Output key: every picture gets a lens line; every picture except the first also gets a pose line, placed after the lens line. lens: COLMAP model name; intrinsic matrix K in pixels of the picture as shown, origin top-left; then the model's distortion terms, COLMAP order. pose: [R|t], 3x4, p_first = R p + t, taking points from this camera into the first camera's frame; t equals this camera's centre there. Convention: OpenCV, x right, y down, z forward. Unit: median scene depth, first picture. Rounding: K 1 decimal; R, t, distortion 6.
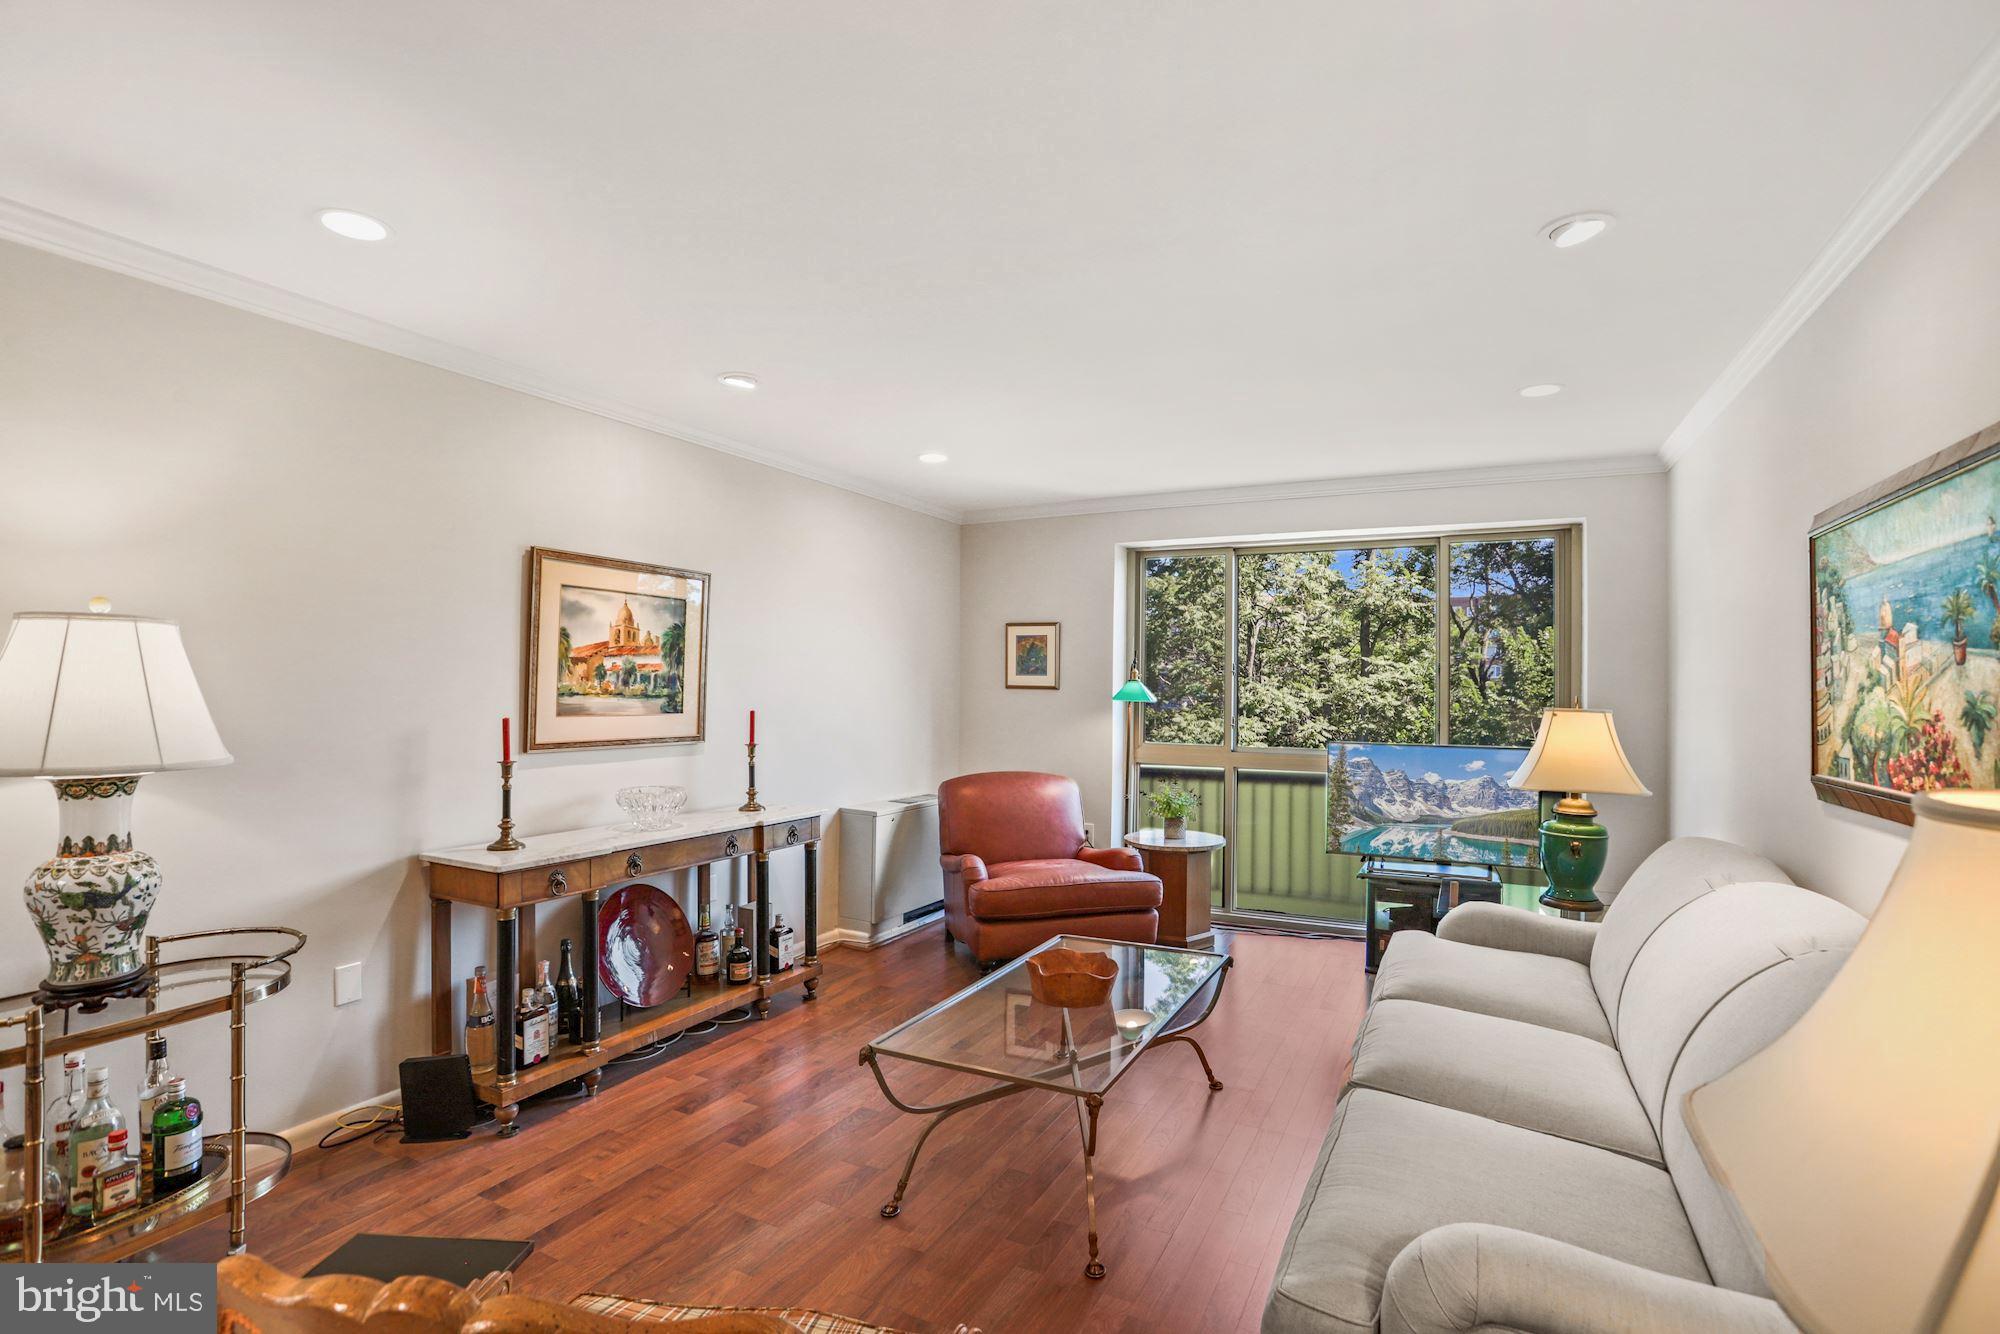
lens RADIAL K [[922.5, 0, 1001.9], [0, 922.5, 674.6], [0, 0, 1]] dist [-0.069769, 0.029752]
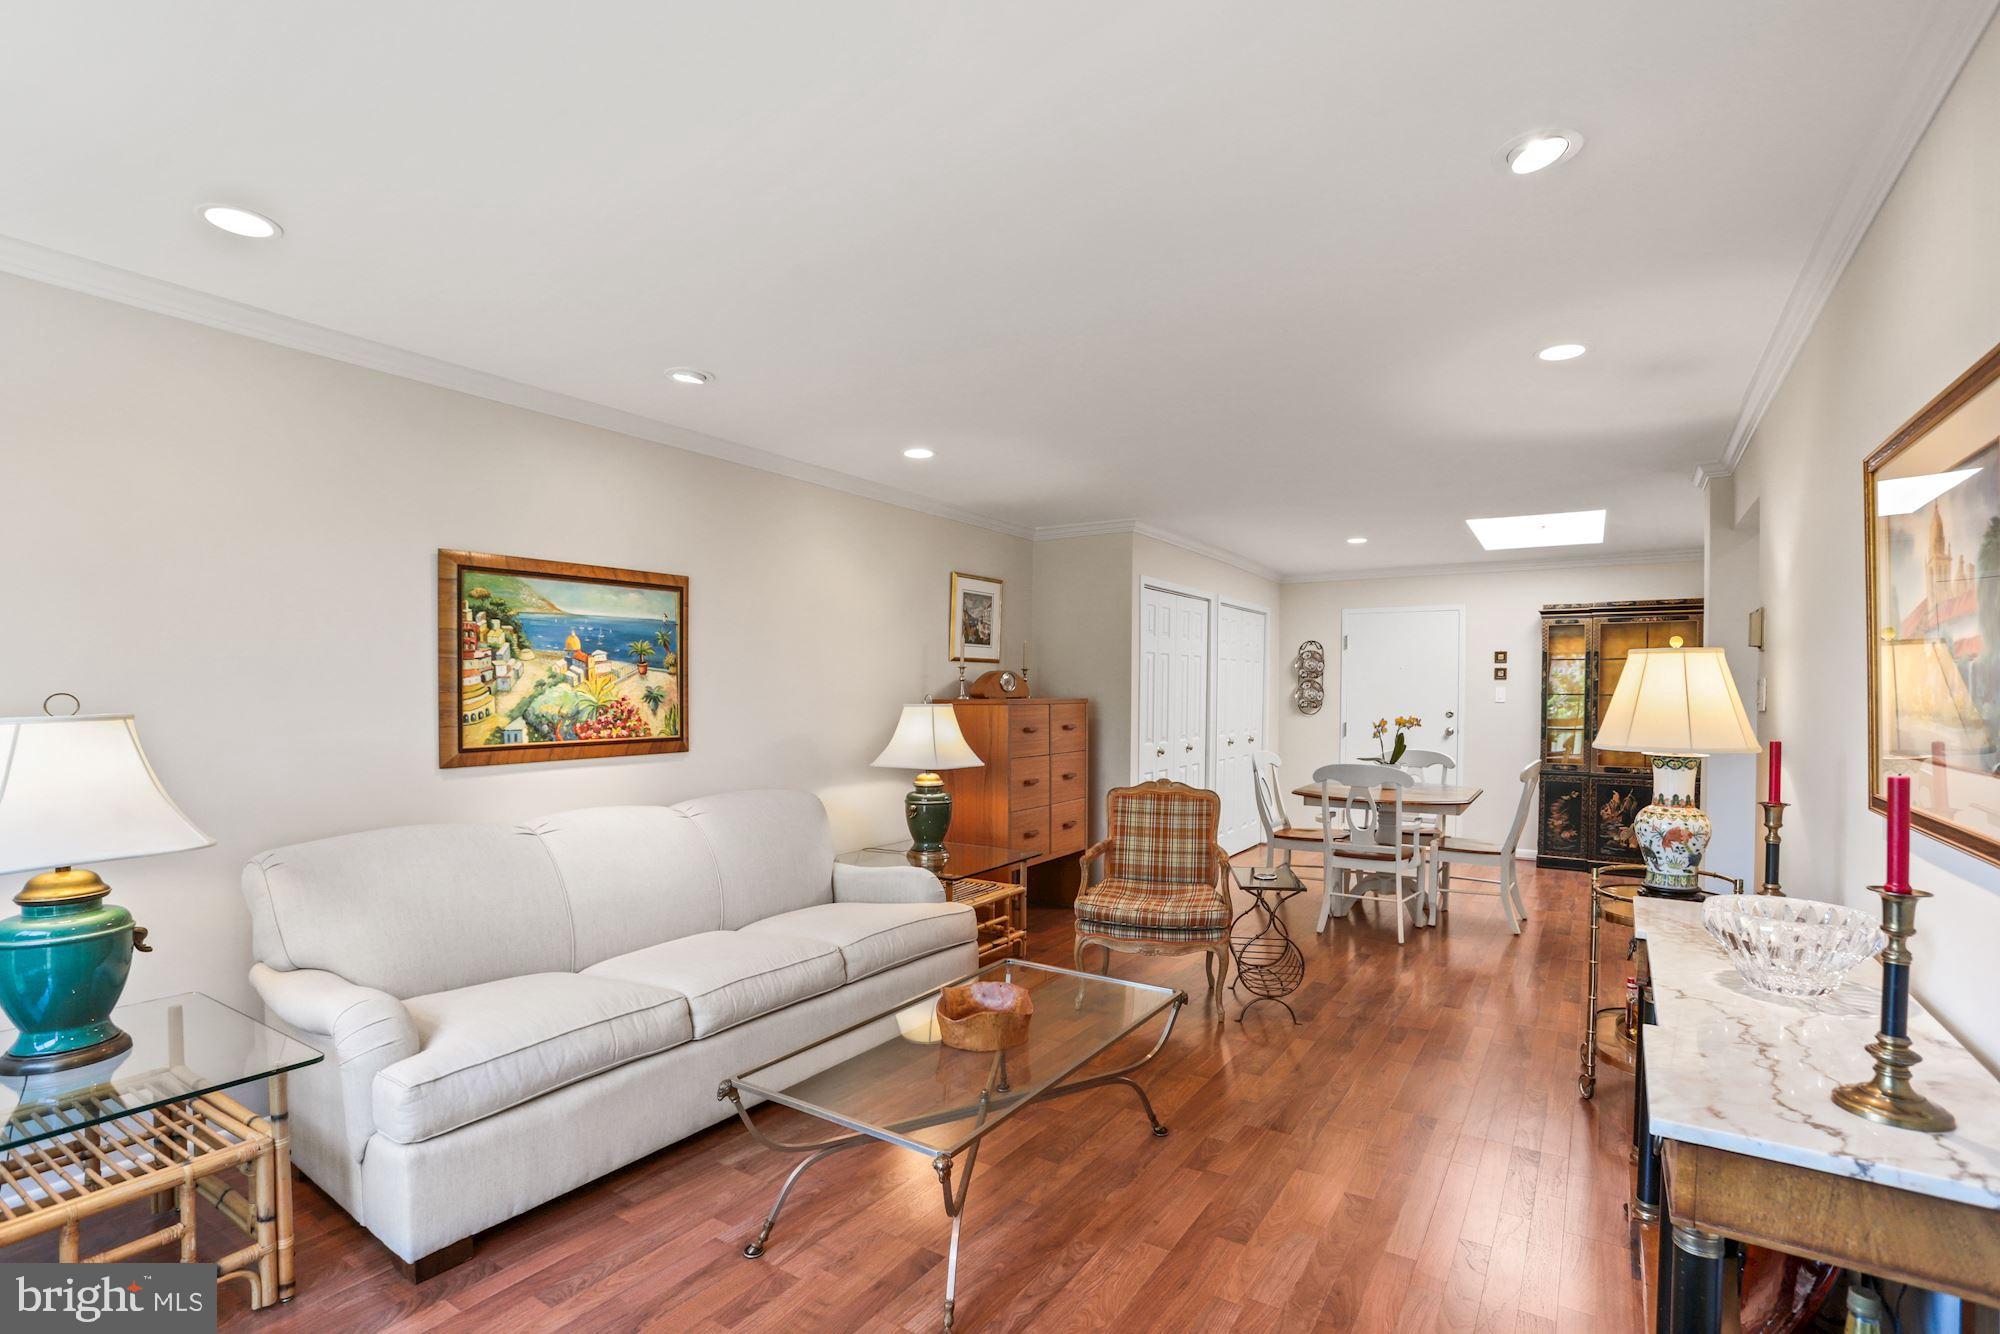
lens RADIAL K [[960.8, 0, 965.4], [0, 960.8, 710.1], [0, 0, 1]] dist [-0.060584, 0.000143]
pose [[-0.992812, -0.012972, 0.118976, -0.004264], [-0.012036, 0.999891, 0.008584, 0.015691], [-0.119075, 0.007091, -0.992860, 1.067678]]
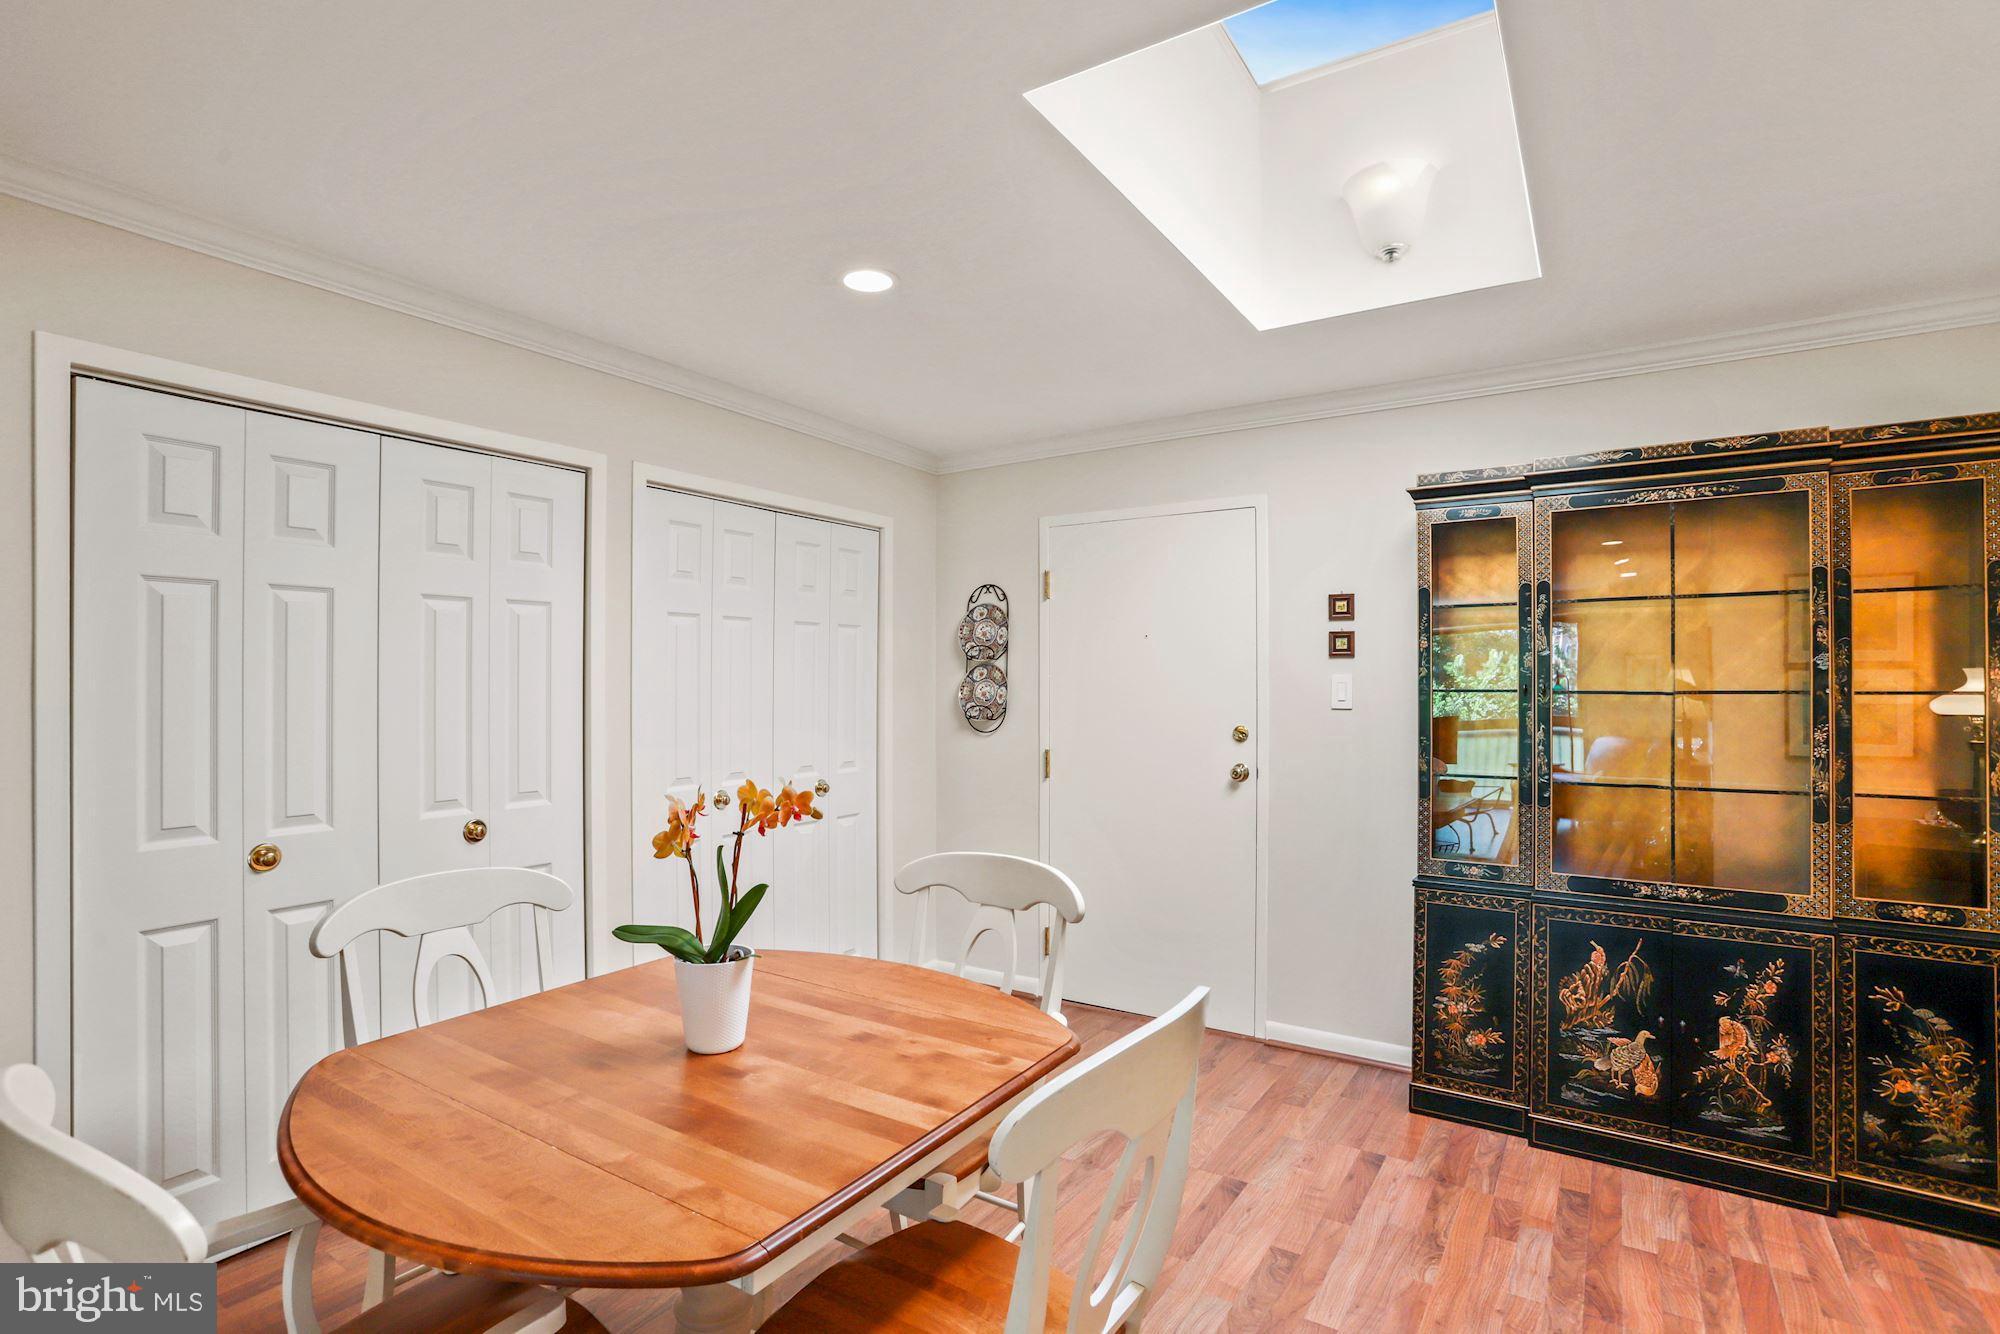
lens RADIAL K [[954.0, 0, 1008.8], [0, 954.0, 675.5], [0, 0, 1]] dist [-0.073891, 0.022373]
pose [[-0.994794, -0.004476, 0.101805, -0.516312], [-0.006521, 0.999783, -0.019765, -0.003283], [-0.101694, -0.020326, -0.994608, 0.145476]]
